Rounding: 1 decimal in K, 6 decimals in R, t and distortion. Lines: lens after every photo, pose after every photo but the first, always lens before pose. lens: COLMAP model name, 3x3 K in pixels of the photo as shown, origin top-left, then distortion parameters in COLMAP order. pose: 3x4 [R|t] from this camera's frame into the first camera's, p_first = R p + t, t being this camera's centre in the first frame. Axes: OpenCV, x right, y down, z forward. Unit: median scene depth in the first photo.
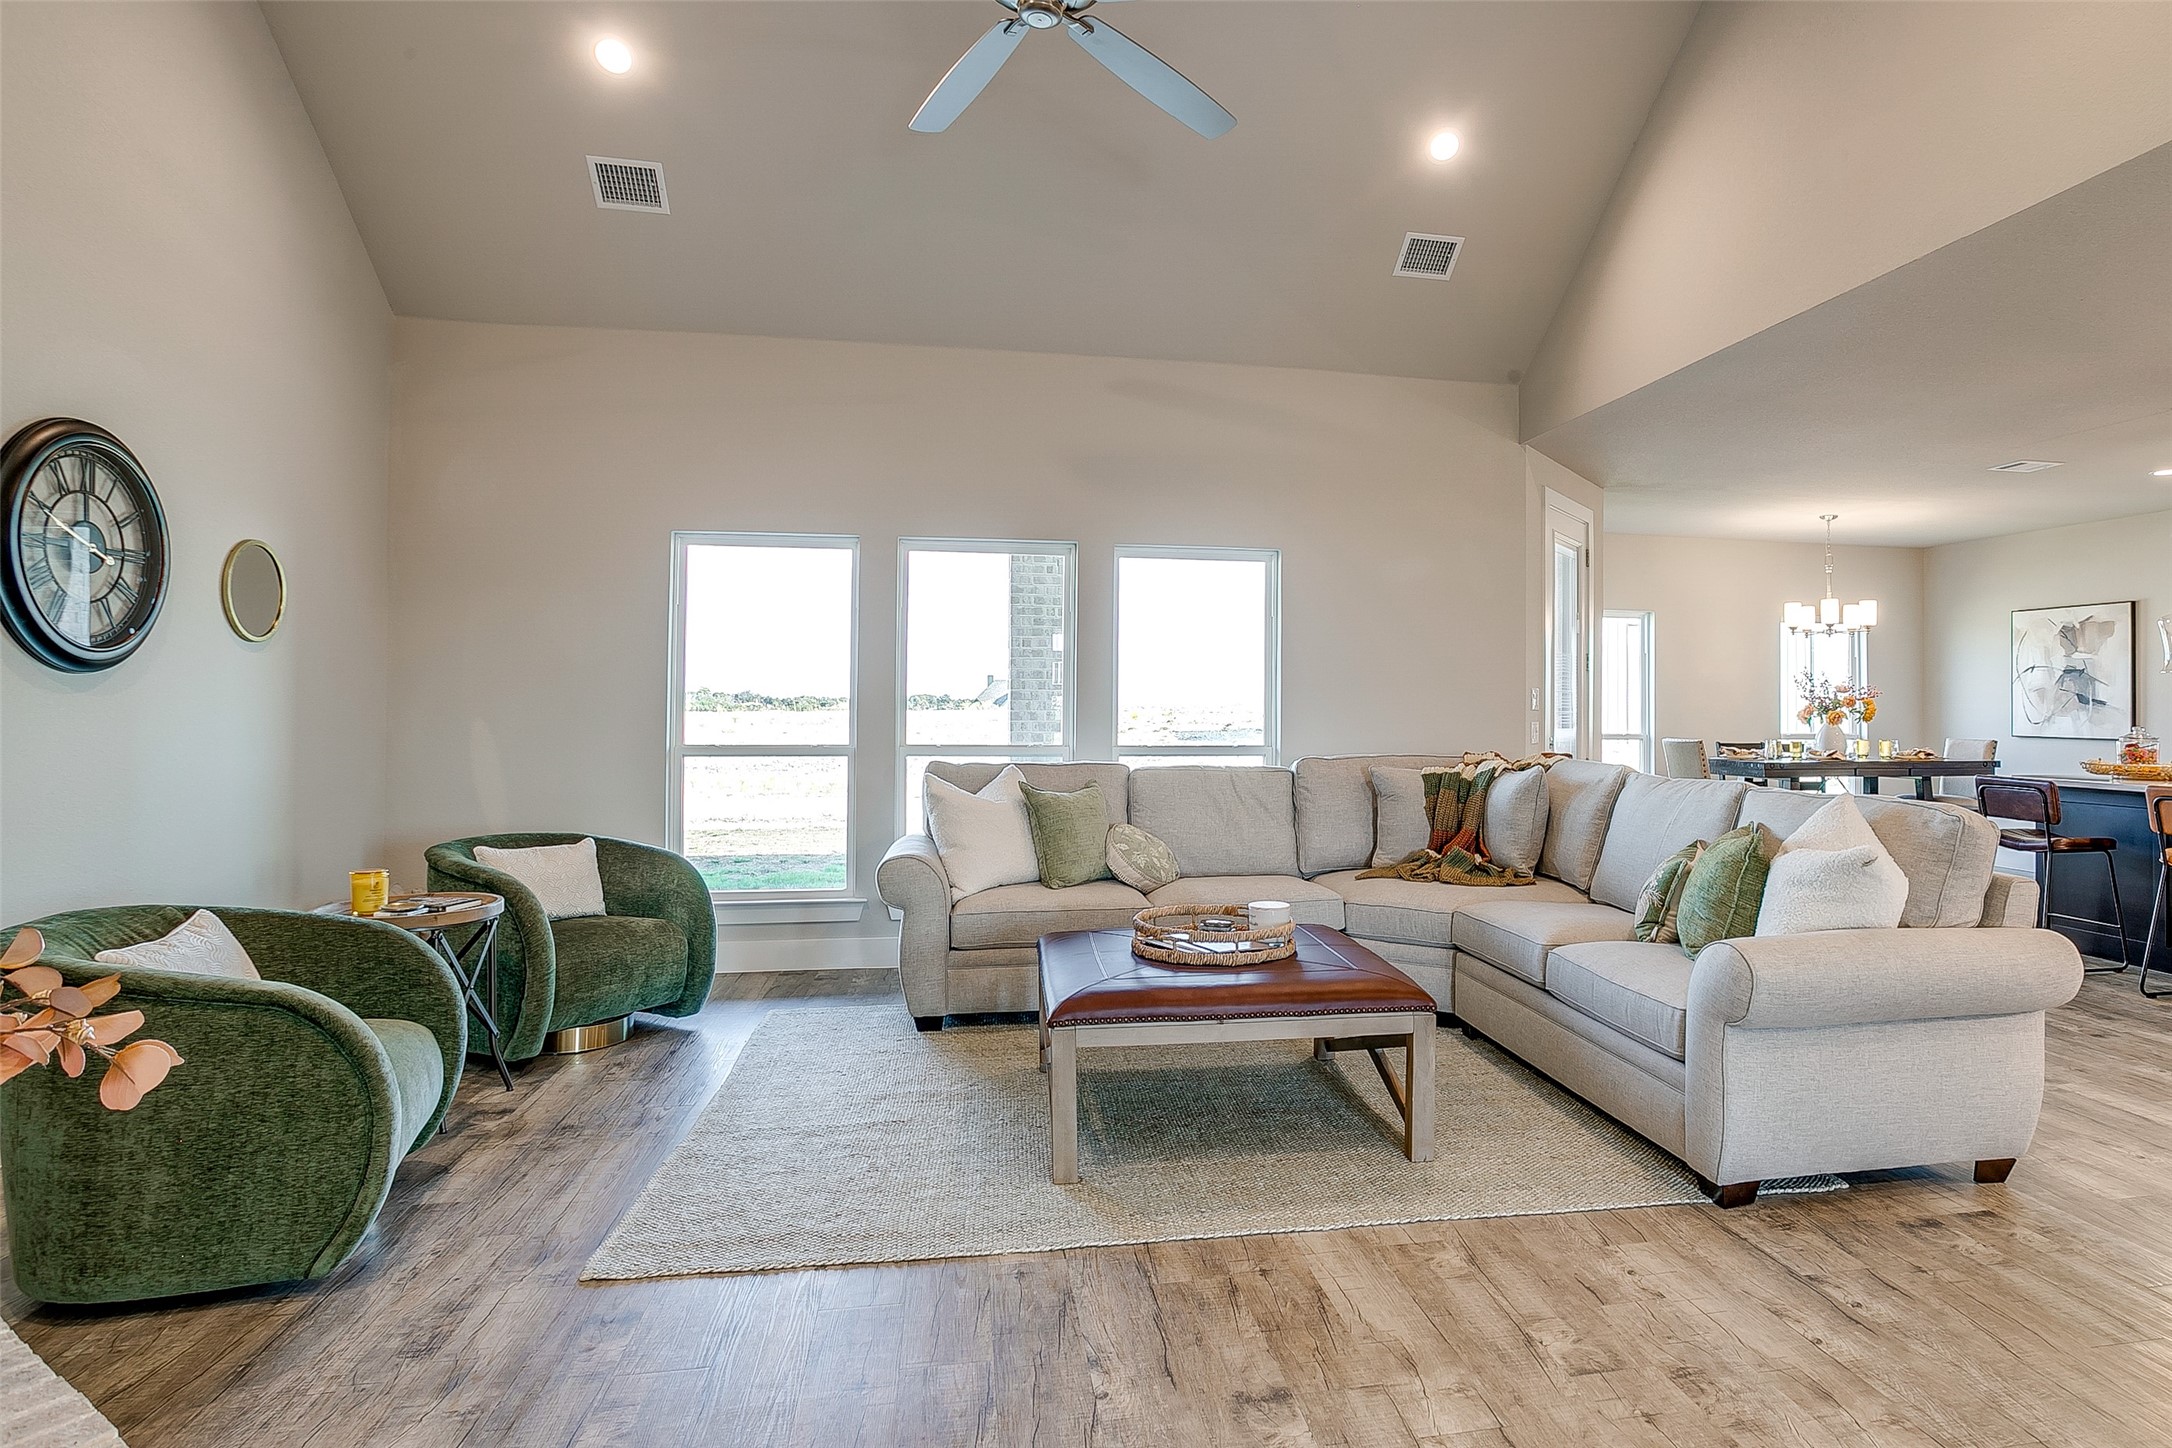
lens RADIAL K [[1222.9, 0, 1202.9], [0, 1222.9, 704.1], [0, 0, 1]] dist [-0.036064, 0.013379]
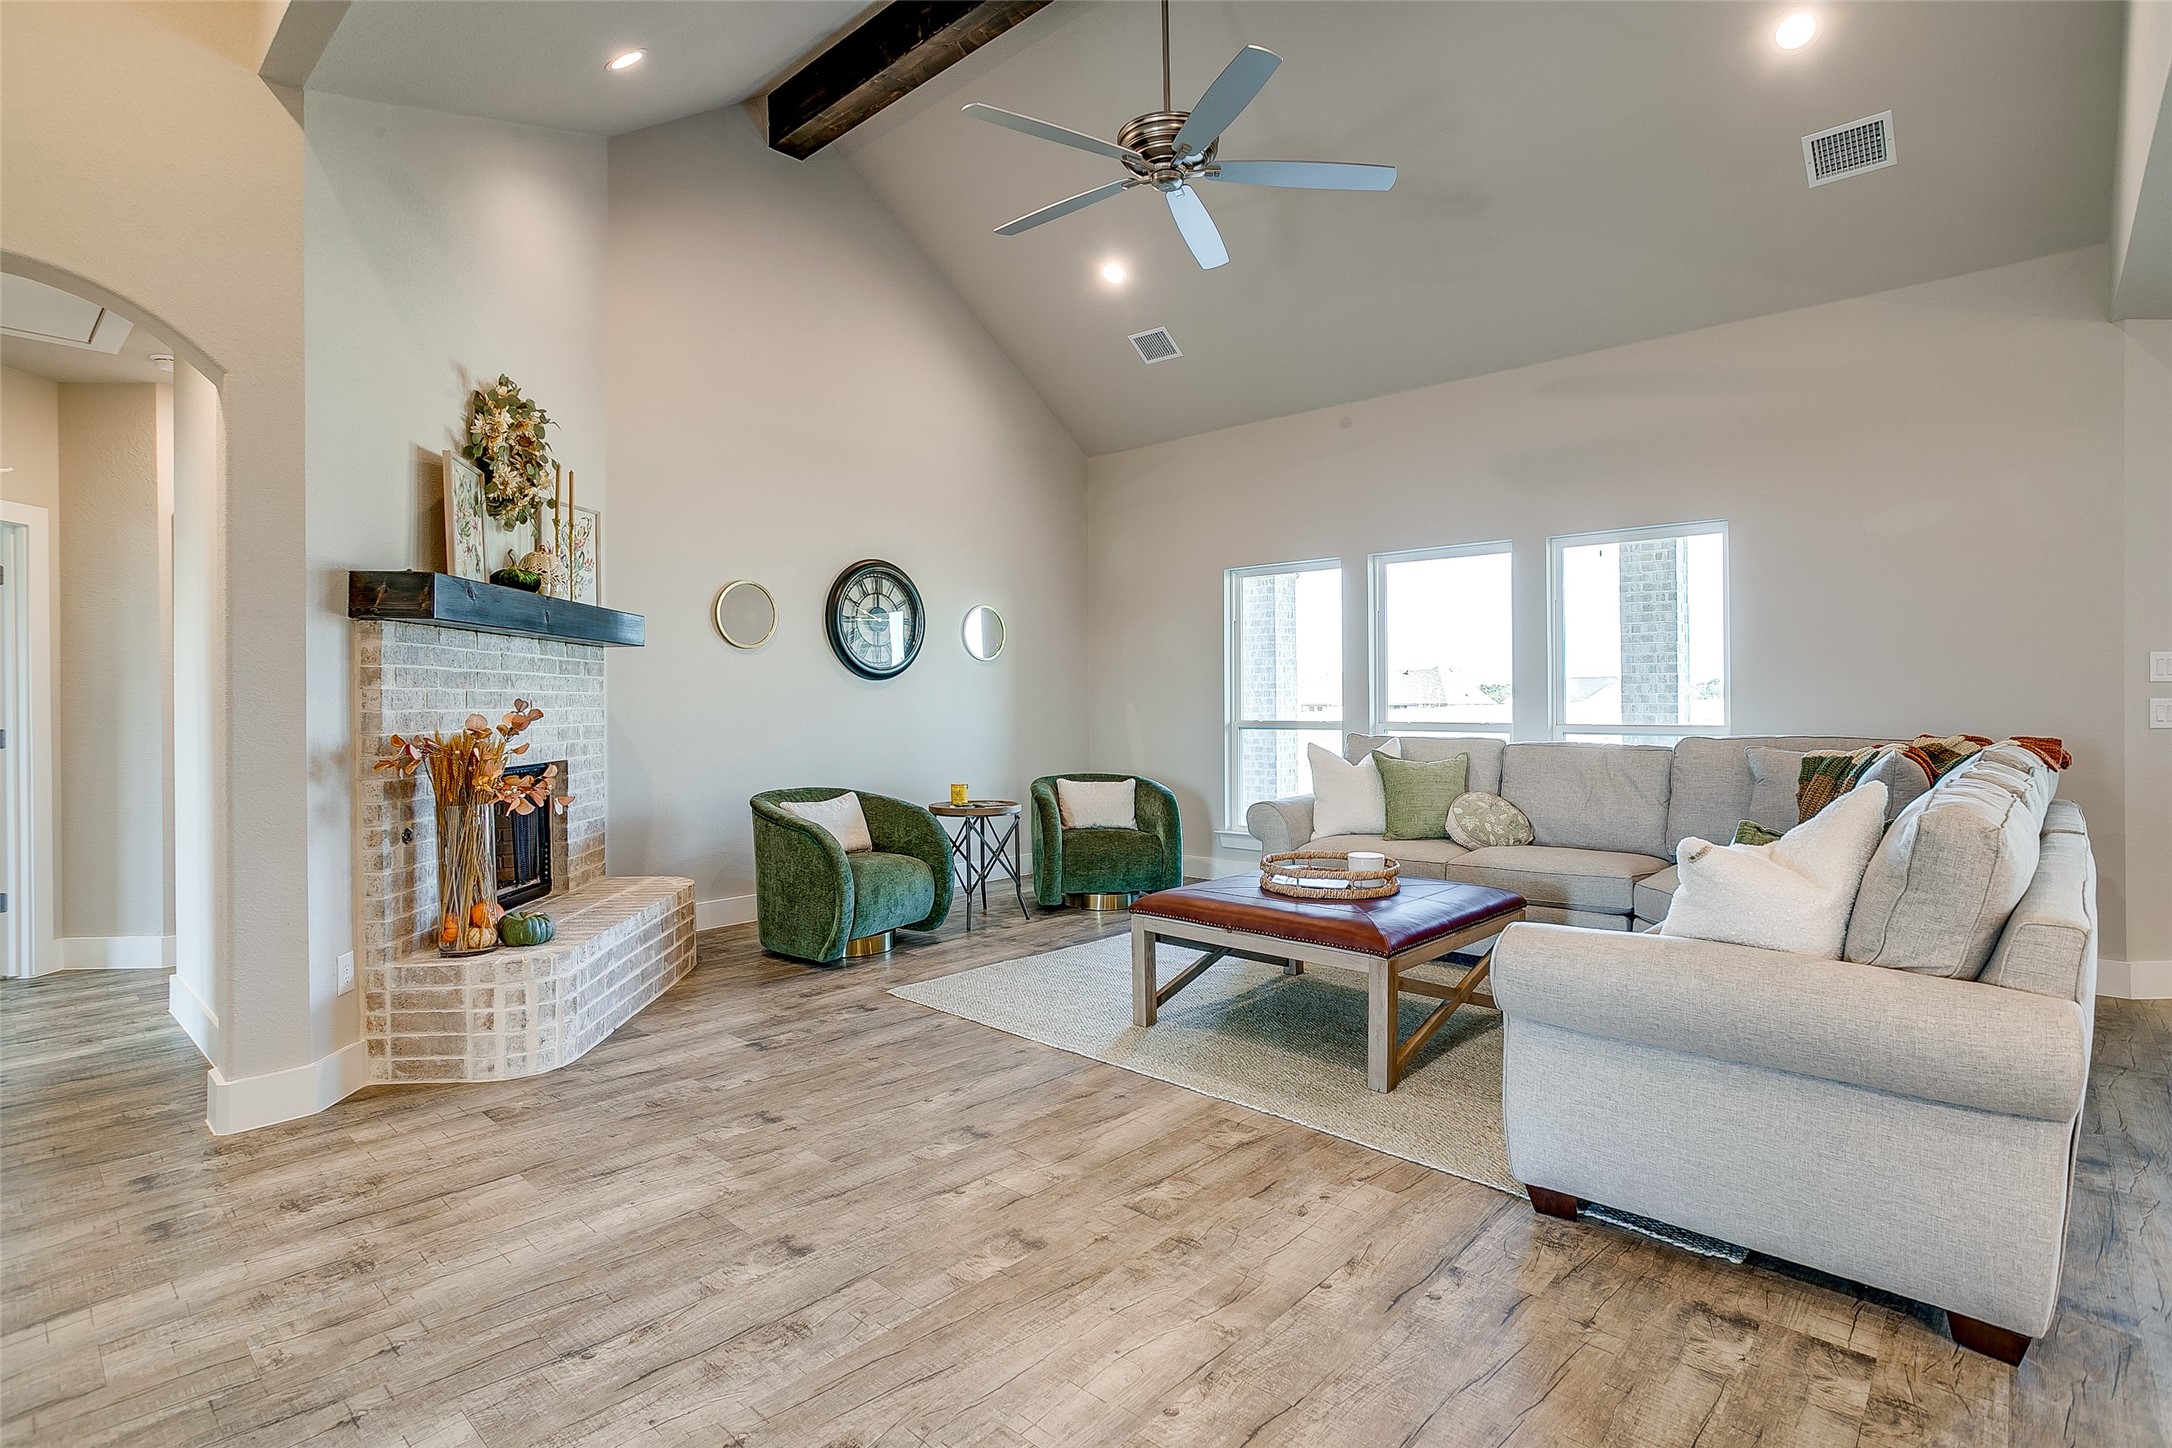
lens RADIAL K [[1065.3, 0, 1067.6], [0, 1065.3, 707.0], [0, 0, 1]] dist [-0.016415, 0.004401]
pose [[0.571450, -0.003546, -0.820629, 0.755790], [0.011999, 0.999920, 0.004035, 0.017057], [0.820549, -0.012153, 0.571446, 0.203612]]
